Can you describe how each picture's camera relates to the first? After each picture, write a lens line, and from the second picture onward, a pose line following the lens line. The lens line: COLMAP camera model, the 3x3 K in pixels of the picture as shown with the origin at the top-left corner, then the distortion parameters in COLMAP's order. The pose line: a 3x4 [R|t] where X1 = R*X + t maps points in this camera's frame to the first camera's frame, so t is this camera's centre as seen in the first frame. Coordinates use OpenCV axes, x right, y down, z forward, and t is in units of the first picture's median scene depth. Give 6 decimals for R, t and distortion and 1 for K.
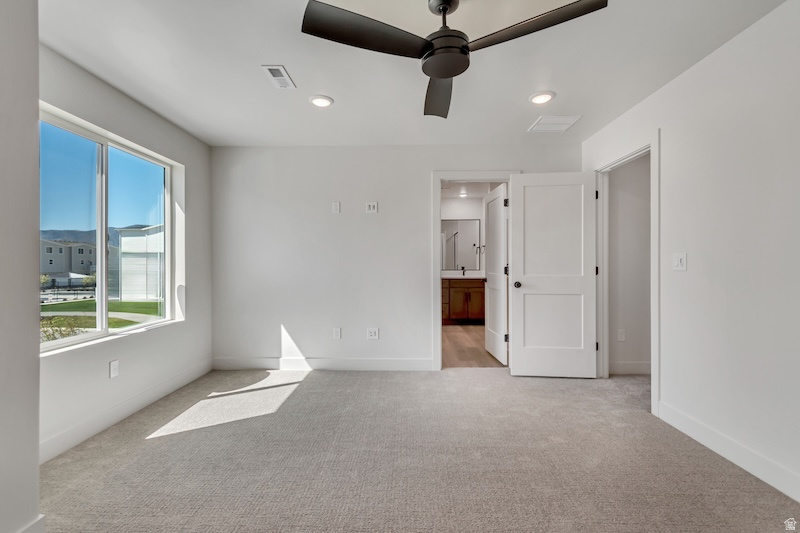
lens RADIAL K [[359.9, 0, 402.0], [0, 359.9, 265.3], [0, 0, 1]] dist [0.003190, 0.000457]
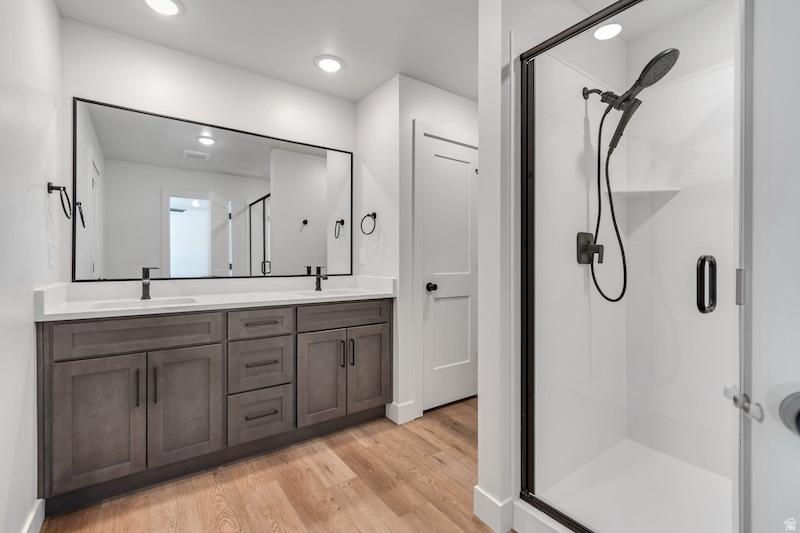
lens RADIAL K [[359.9, 0, 397.7], [0, 359.9, 265.0], [0, 0, 1]] dist [0.003190, 0.000457]
pose [[0.787027, -0.003240, 0.616909, 0.002994], [0.010841, 0.999904, -0.008579, 0.005029], [-0.616823, 0.013440, 0.786987, 0.684665]]
